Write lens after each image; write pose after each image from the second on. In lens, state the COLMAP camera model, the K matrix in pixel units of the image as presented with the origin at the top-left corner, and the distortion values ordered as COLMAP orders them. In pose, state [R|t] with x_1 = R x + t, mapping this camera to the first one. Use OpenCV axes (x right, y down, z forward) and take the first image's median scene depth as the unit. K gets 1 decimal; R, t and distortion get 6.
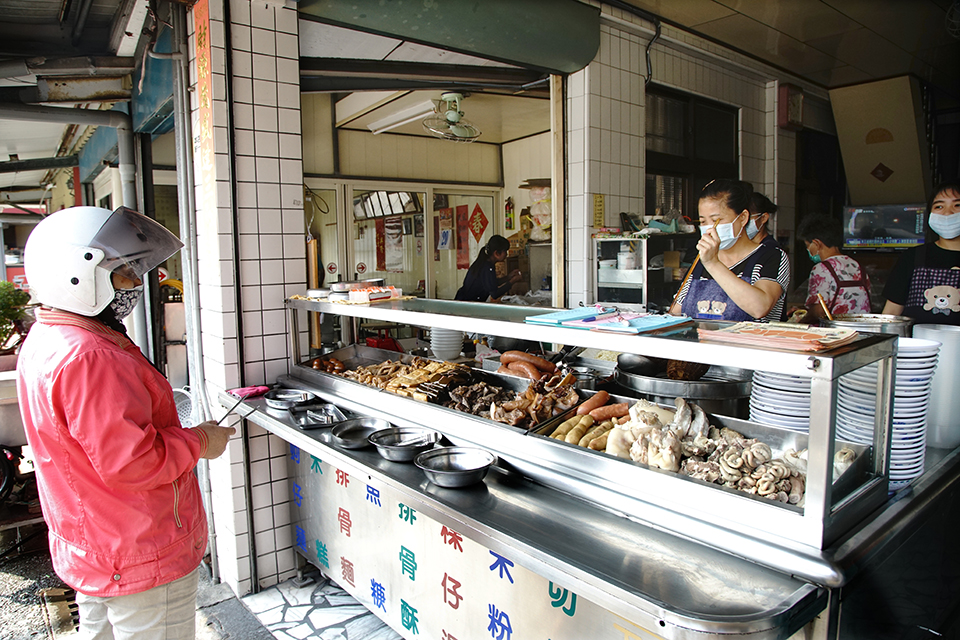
lens RADIAL K [[649.5, 0, 482.5], [0, 649.5, 320.2], [0, 0, 1]] dist [-0.068438, 0.001155]
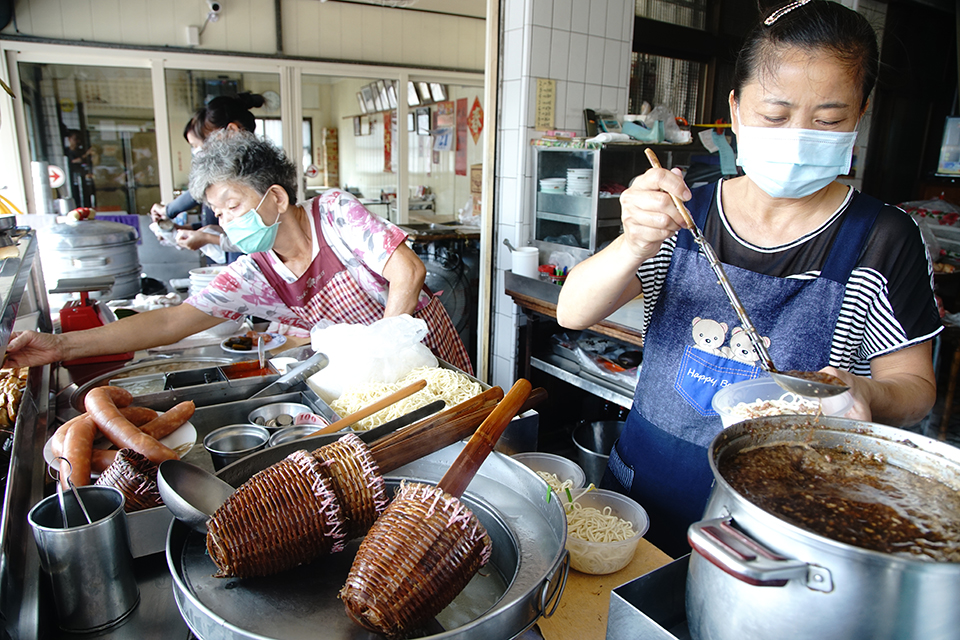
lens RADIAL K [[649.5, 0, 475.8], [0, 649.5, 317.7], [0, 0, 1]] dist [-0.068438, 0.001155]
pose [[0.993767, 0.059360, -0.094357, 0.169224], [-0.044862, 0.987827, 0.148947, -0.042512], [0.102050, -0.143786, 0.984333, 0.274500]]
